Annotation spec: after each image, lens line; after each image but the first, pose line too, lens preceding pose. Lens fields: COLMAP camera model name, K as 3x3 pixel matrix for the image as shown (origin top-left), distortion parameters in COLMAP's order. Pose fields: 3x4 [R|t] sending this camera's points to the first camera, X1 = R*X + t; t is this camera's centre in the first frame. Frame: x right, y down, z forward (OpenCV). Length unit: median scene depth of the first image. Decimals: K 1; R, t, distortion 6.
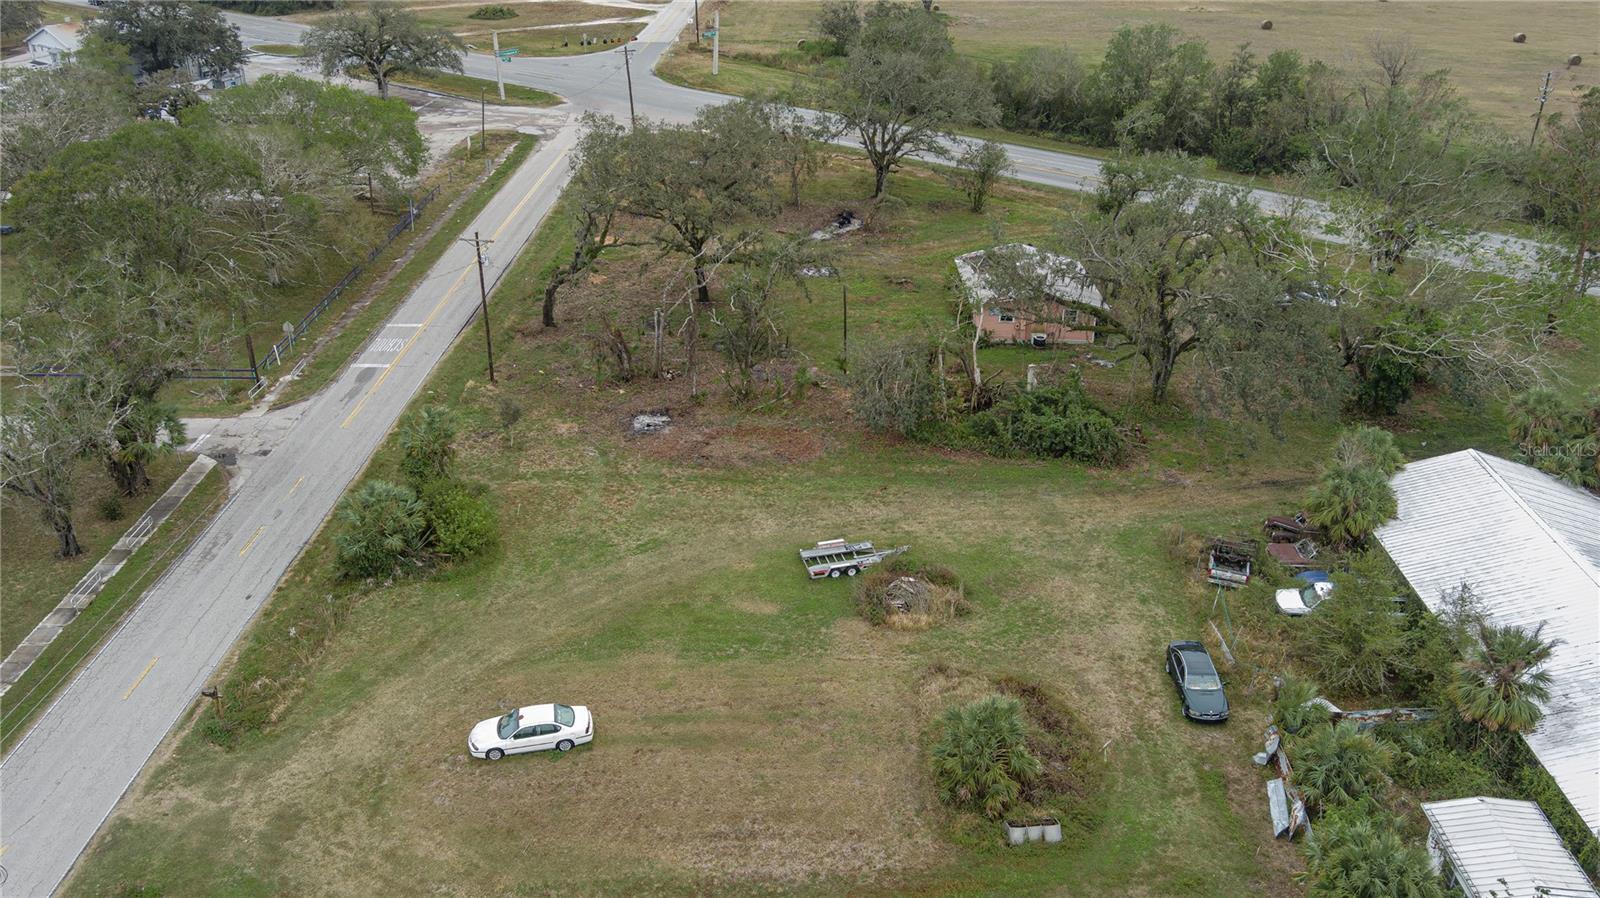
lens RADIAL K [[1300.1, 0, 797.5], [0, 1300.1, 440.8], [0, 0, 1]] dist [-0.055560, 0.009437]
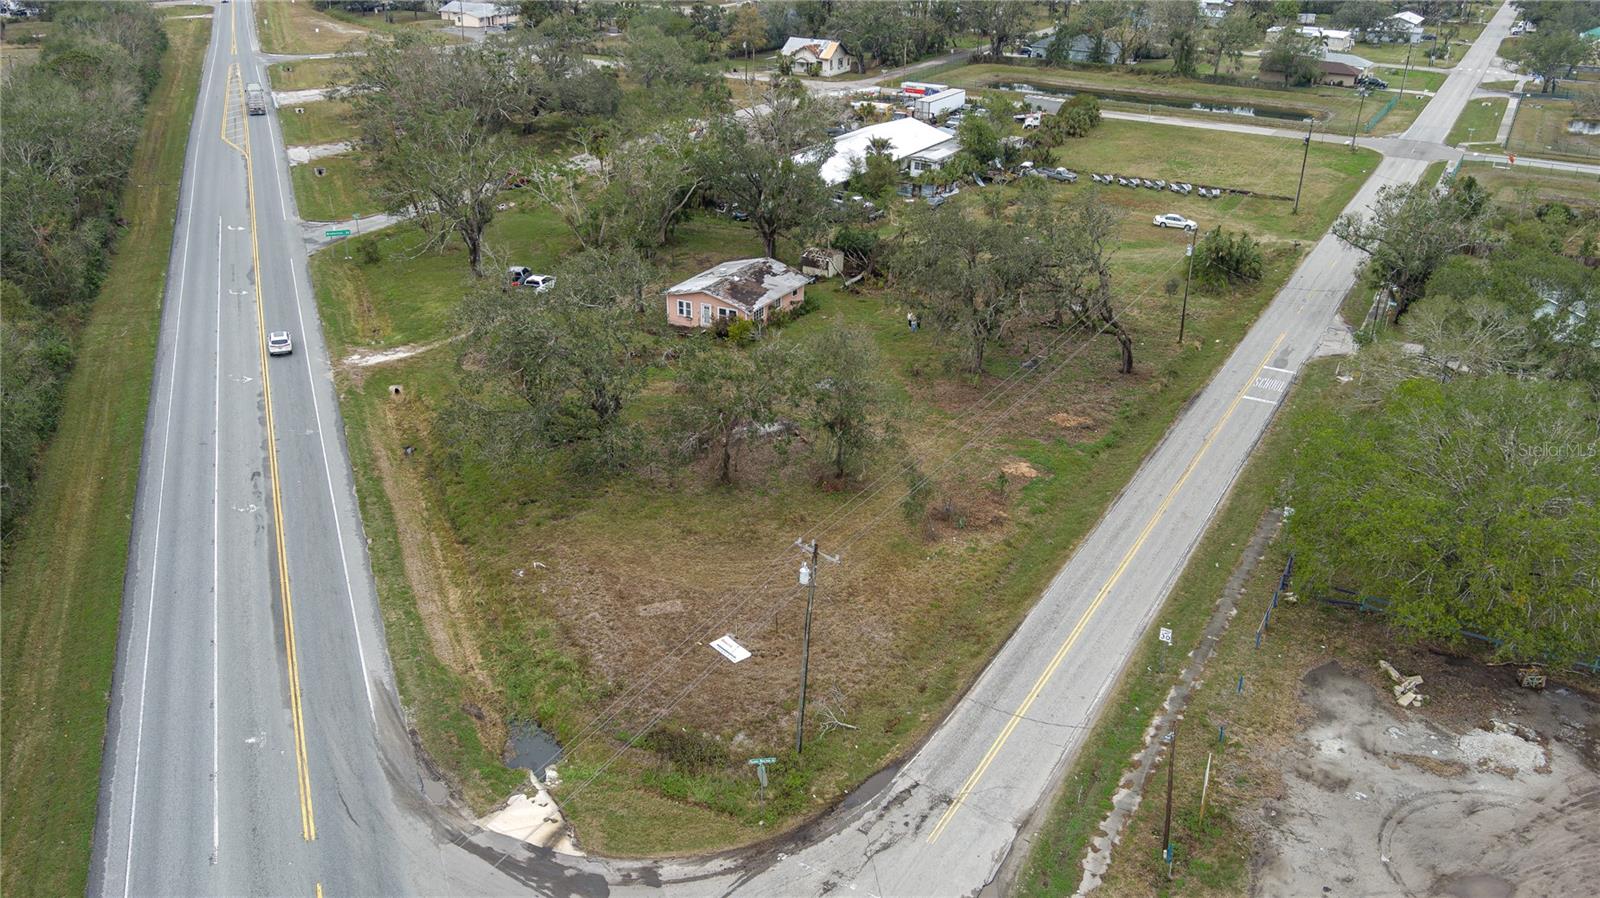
lens RADIAL K [[1300.1, 0, 815.9], [0, 1300.1, 462.0], [0, 0, 1]] dist [-0.055560, 0.009437]
pose [[-0.885548, -0.211851, 0.413430, -0.485510], [0.184759, 0.655932, 0.731859, -1.014854], [-0.426227, 0.724481, -0.541717, 1.992971]]
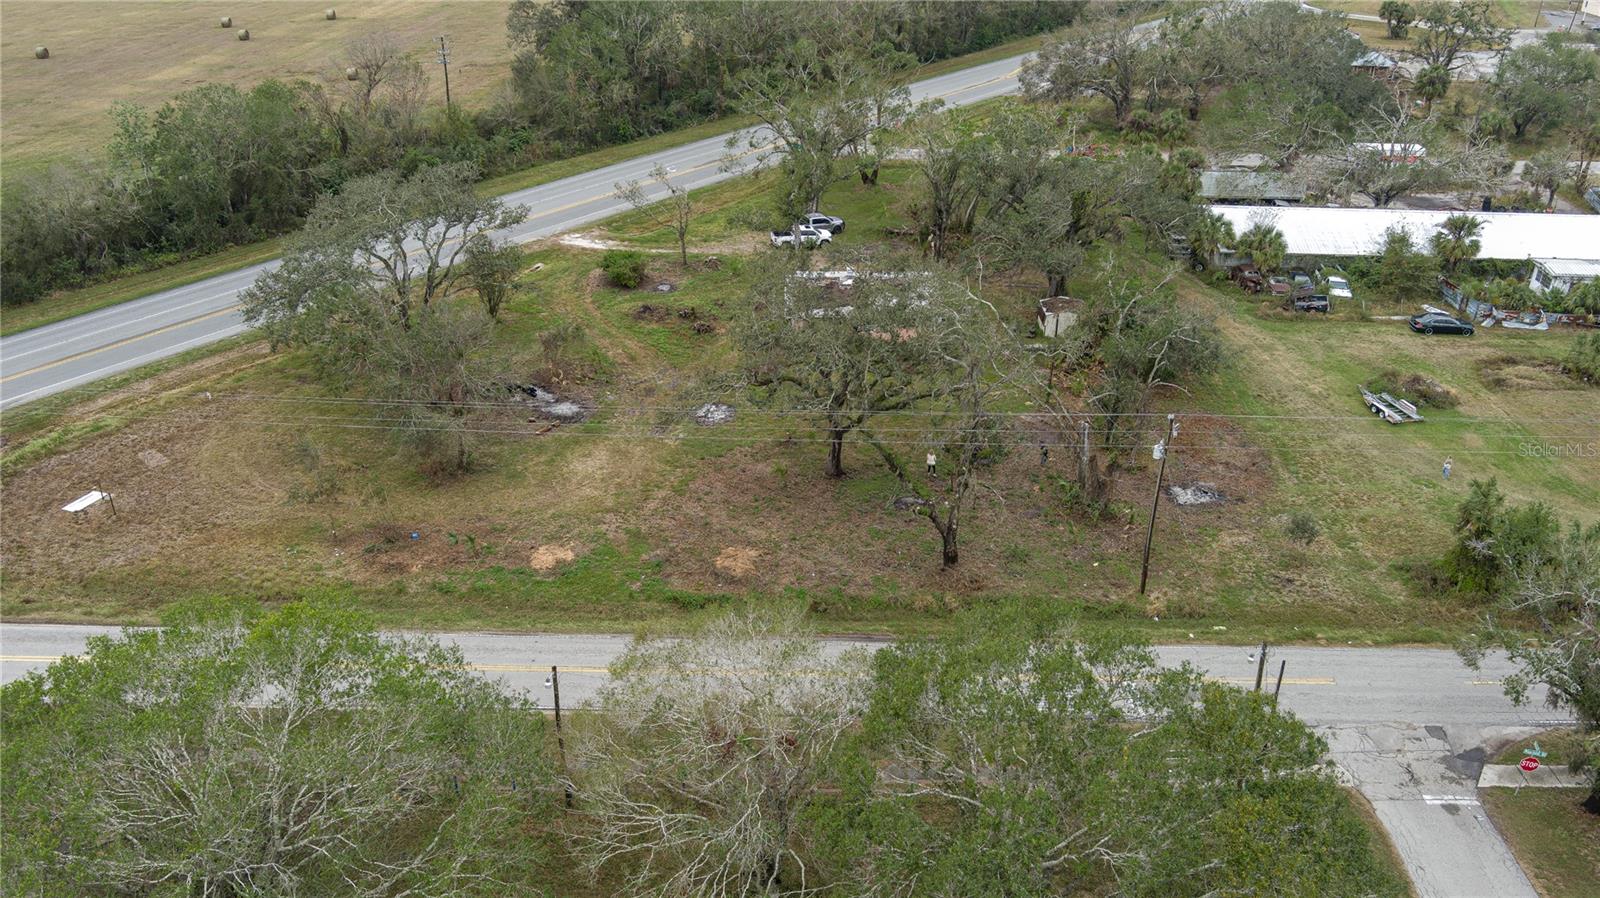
lens RADIAL K [[1300.1, 0, 801.1], [0, 1300.1, 437.4], [0, 0, 1]] dist [-0.055560, 0.009437]
pose [[-0.017551, -0.458327, 0.888611, -0.911934], [0.421845, 0.802378, 0.422181, -0.558518], [-0.906498, 0.382266, 0.179260, 1.030303]]
